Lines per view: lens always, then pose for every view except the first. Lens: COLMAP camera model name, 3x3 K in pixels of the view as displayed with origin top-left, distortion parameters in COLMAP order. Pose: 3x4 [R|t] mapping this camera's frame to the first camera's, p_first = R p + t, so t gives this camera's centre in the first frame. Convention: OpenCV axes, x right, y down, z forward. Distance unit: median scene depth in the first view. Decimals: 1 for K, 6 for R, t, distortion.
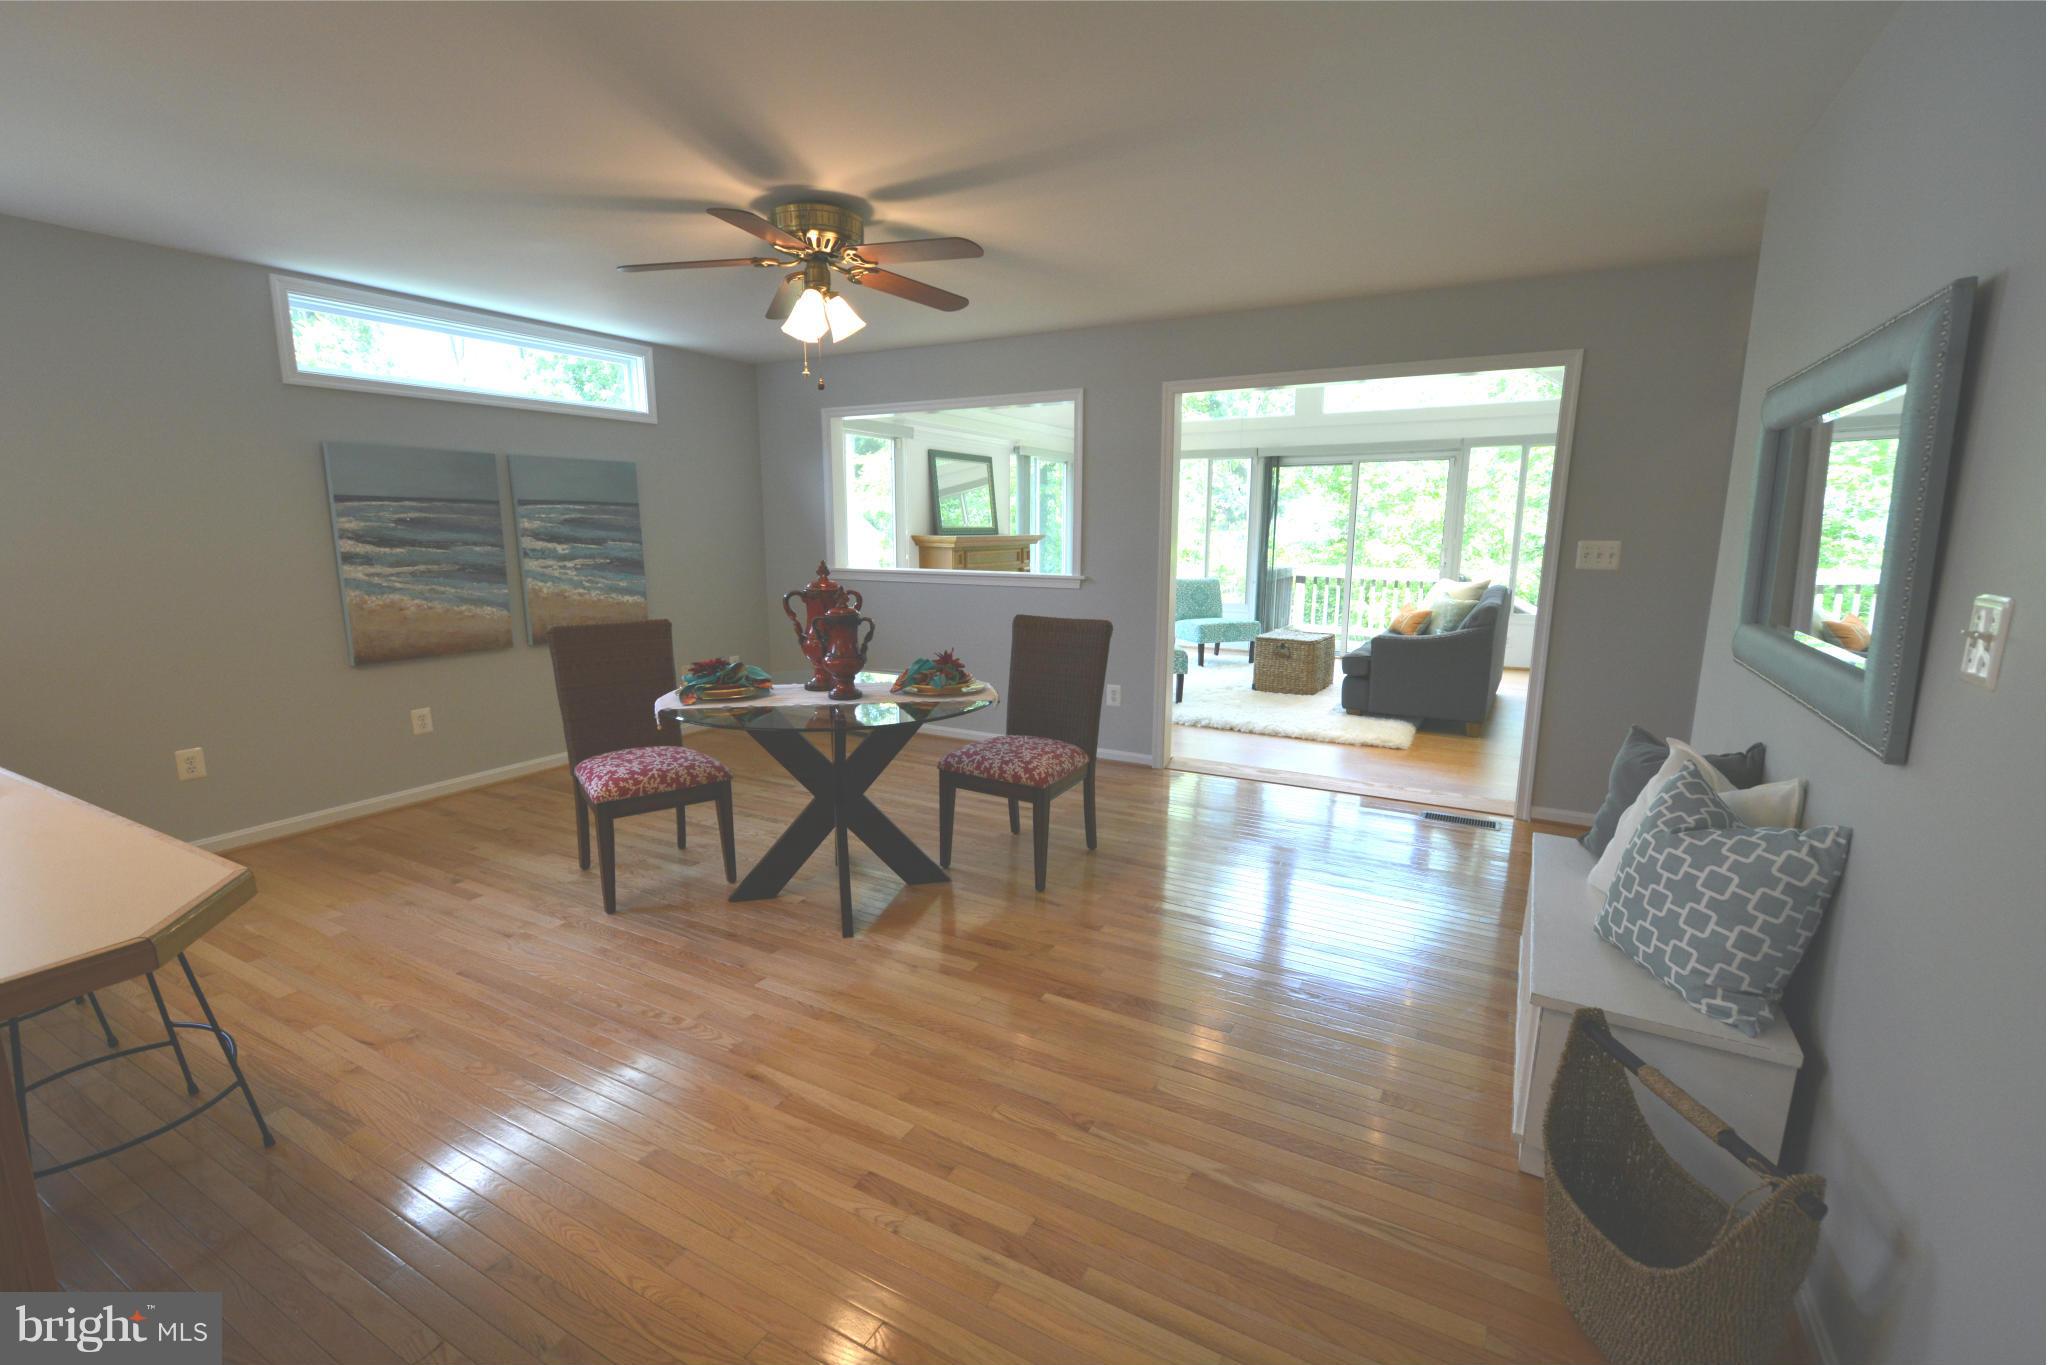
lens RADIAL K [[904.2, 0, 1020.0], [0, 904.2, 693.0], [0, 0, 1]] dist [0.010495, -0.010110]
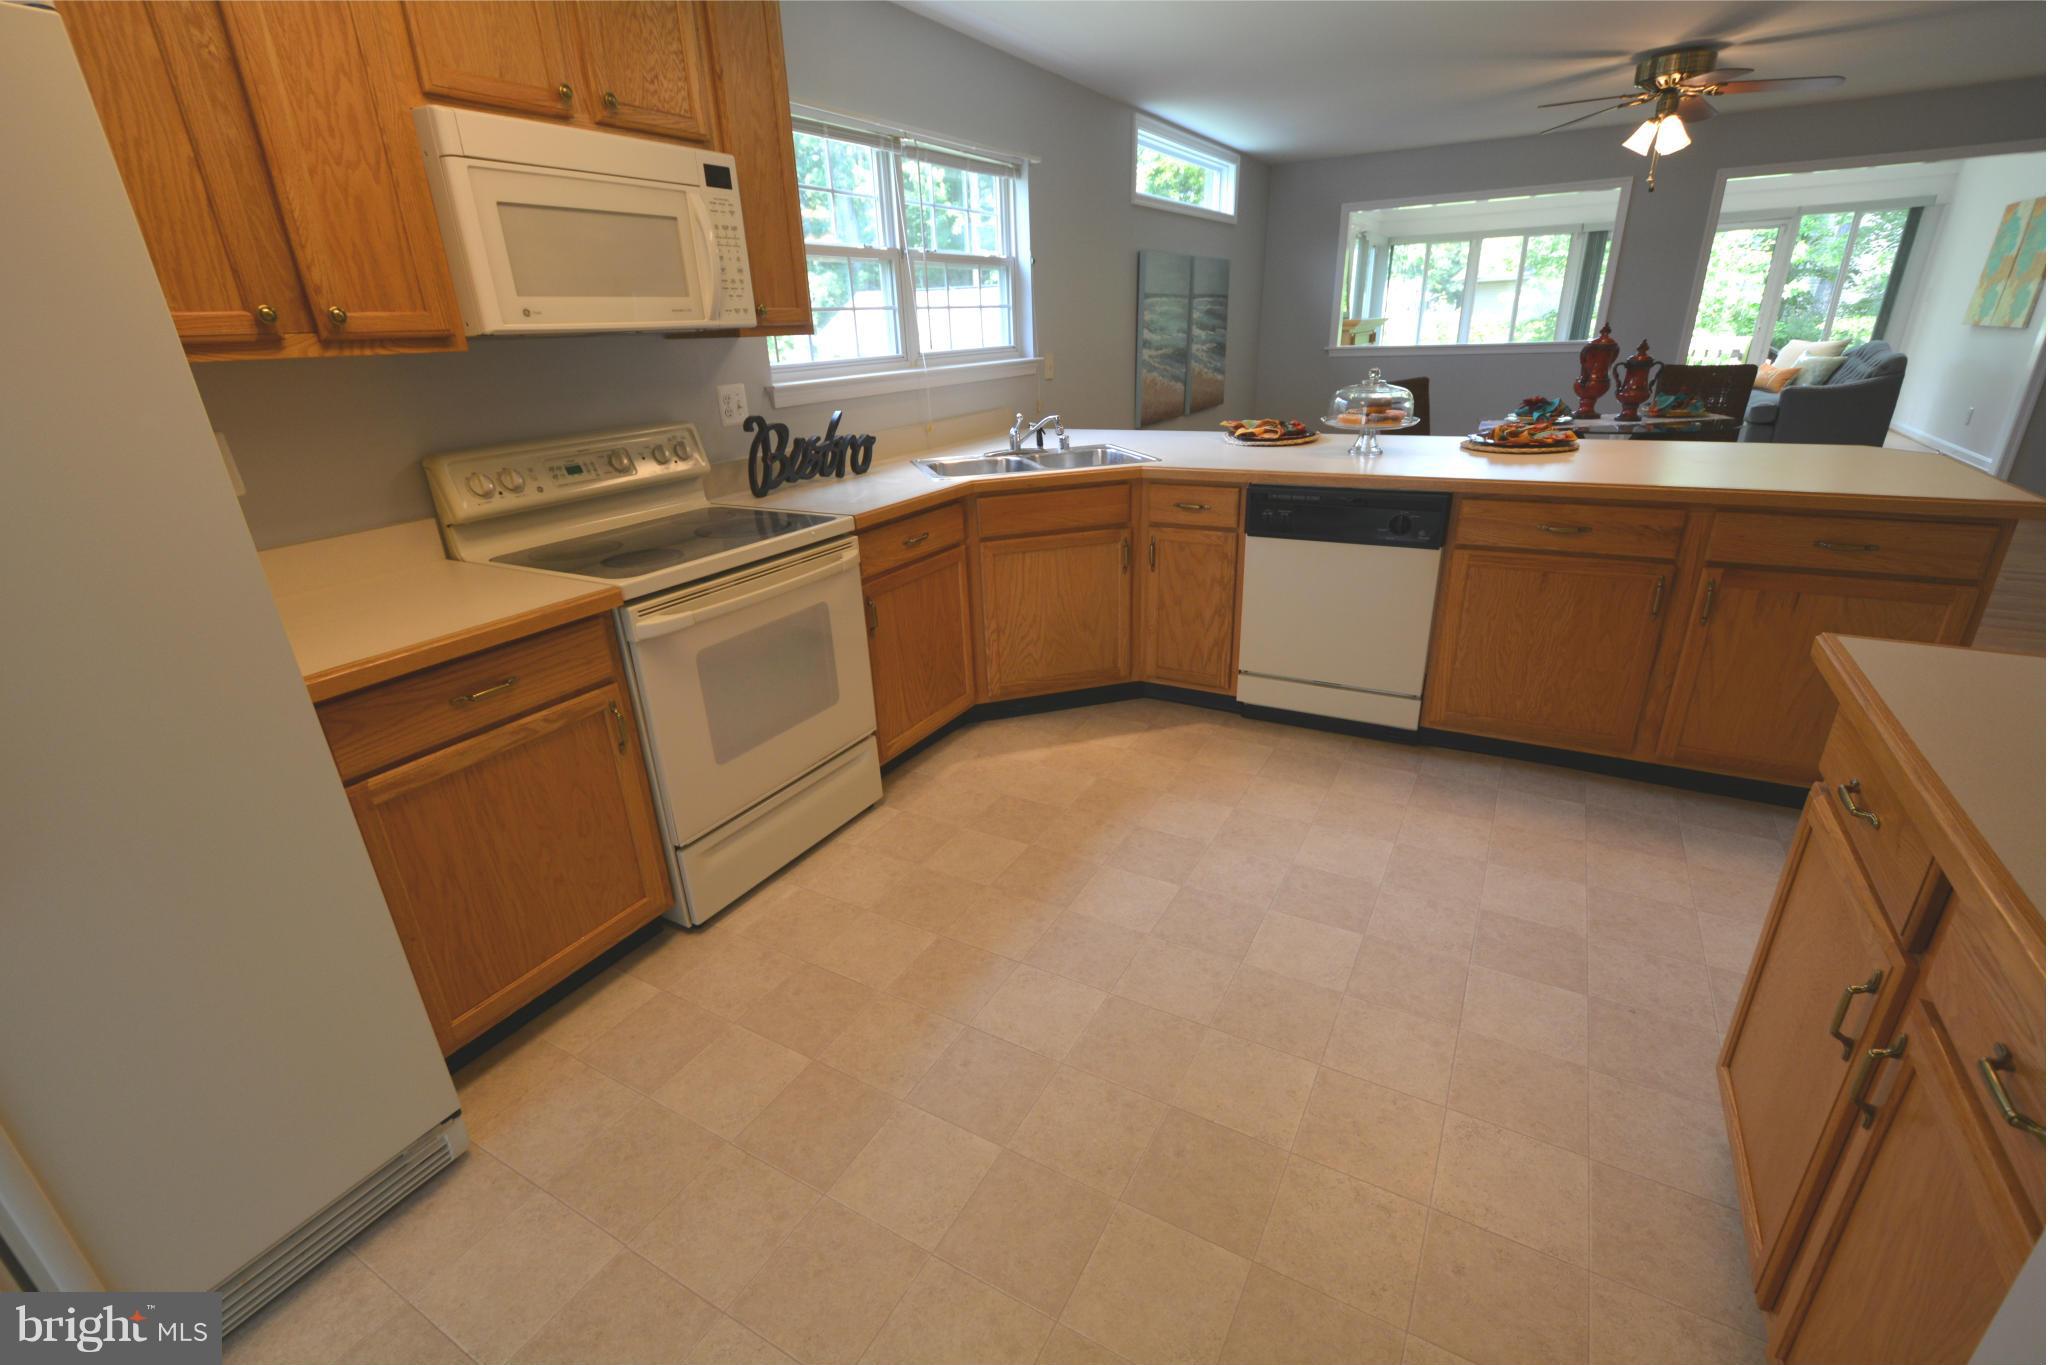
lens RADIAL K [[904.2, 0, 1020.0], [0, 904.2, 693.0], [0, 0, 1]] dist [0.010495, -0.010110]
pose [[0.998906, -0.029871, -0.035984, -0.736716], [0.036407, 0.979640, 0.197432, 0.073453], [0.029354, -0.198526, 0.979656, -0.351831]]
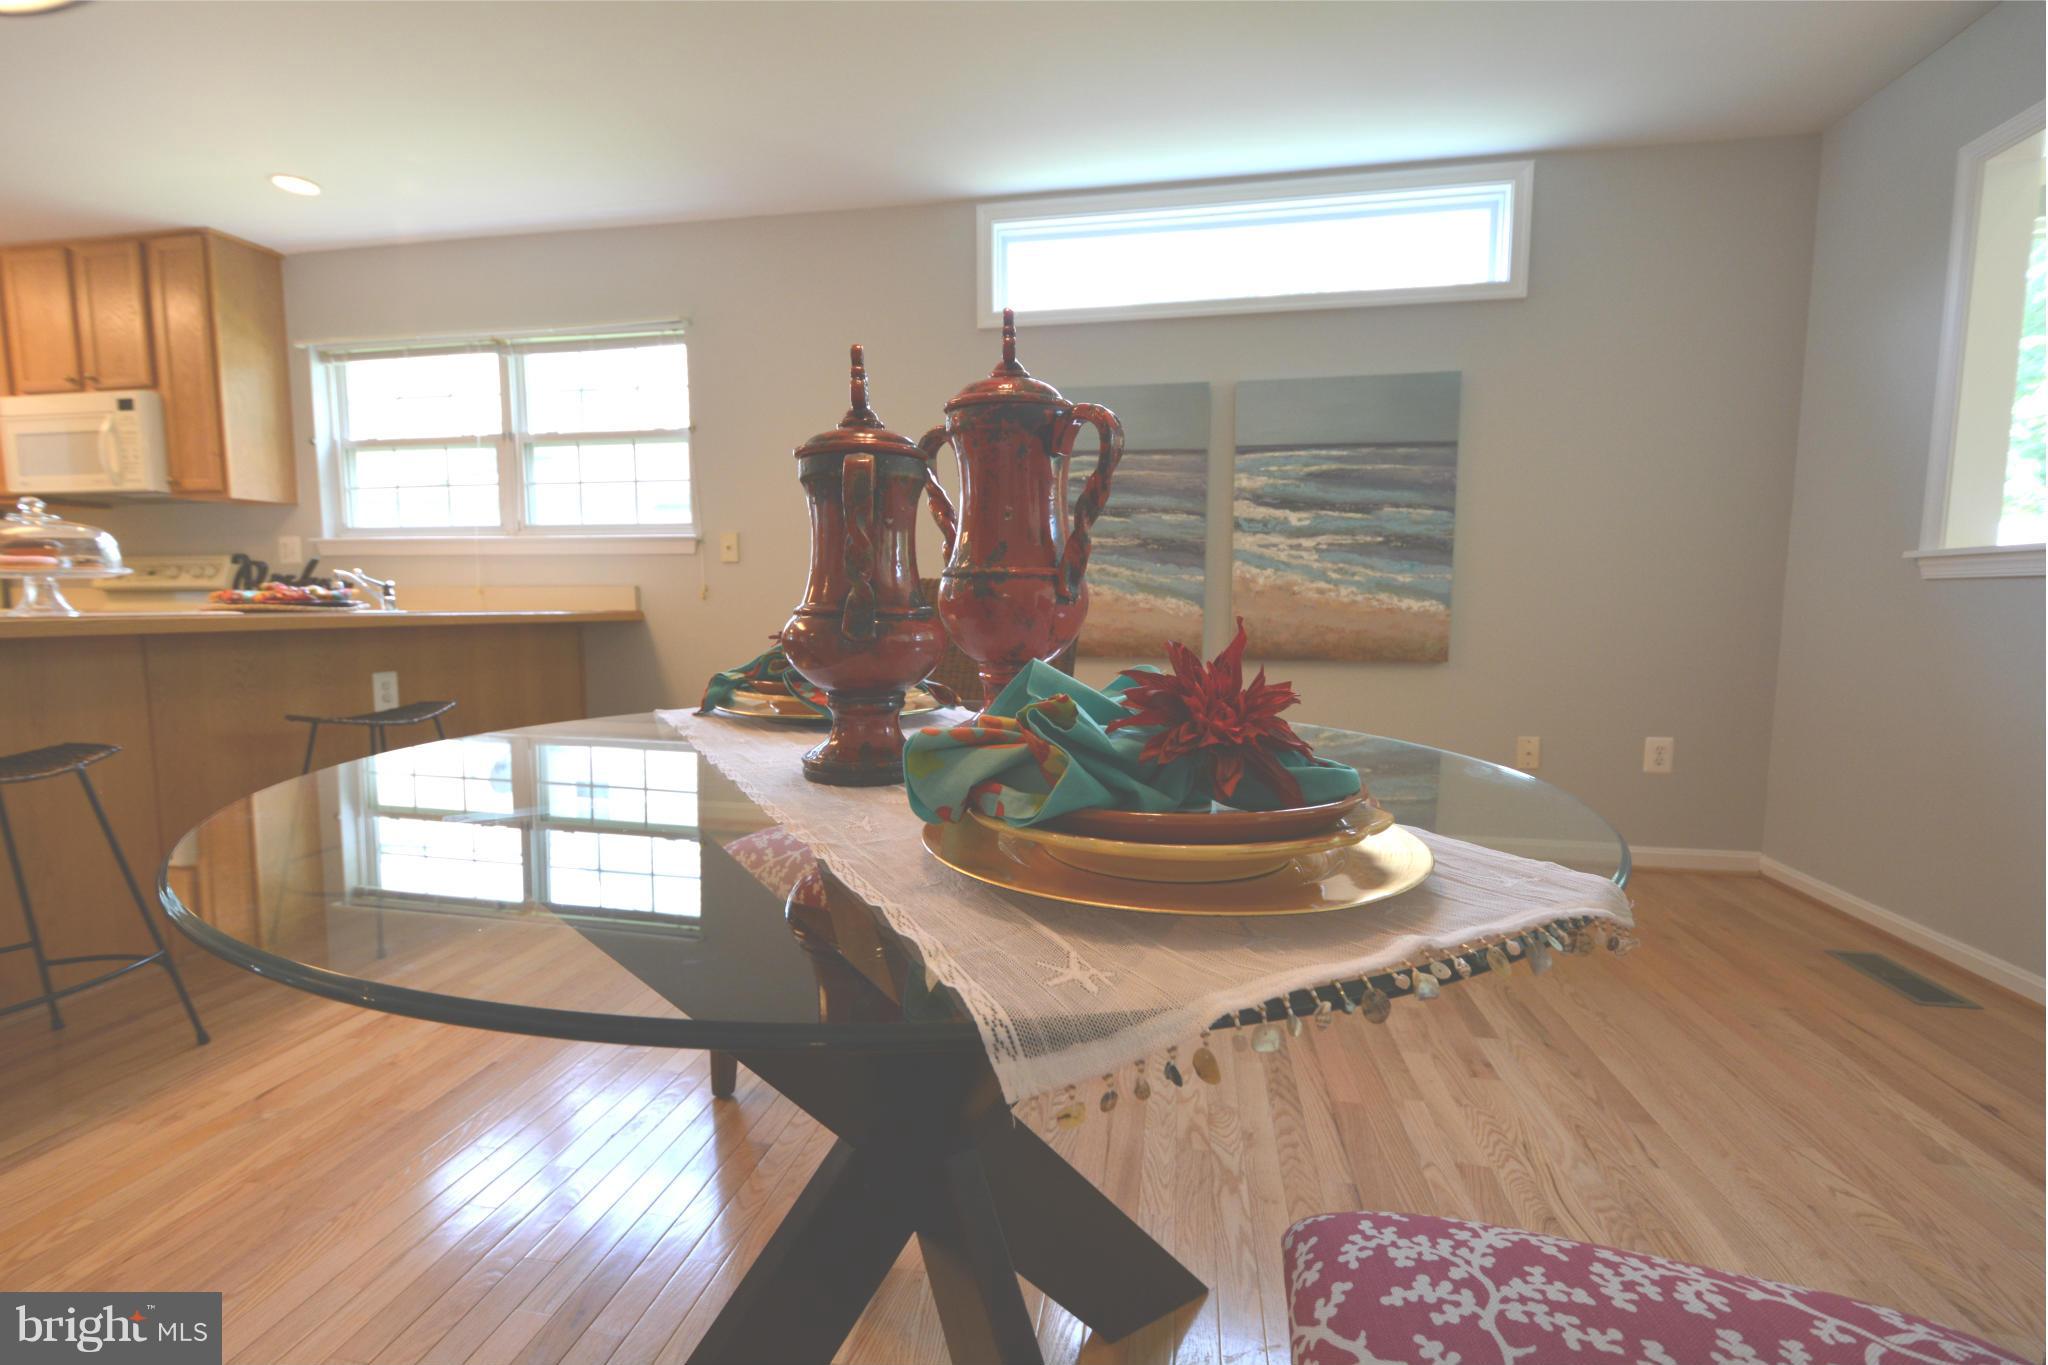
lens RADIAL K [[904.2, 0, 1020.0], [0, 904.2, 693.0], [0, 0, 1]] dist [0.010495, -0.010110]
pose [[0.304731, 0.090254, -0.948152, 0.060613], [-0.182977, 0.982504, 0.034716, -0.022786], [0.934697, 0.162911, 0.315914, 0.635845]]
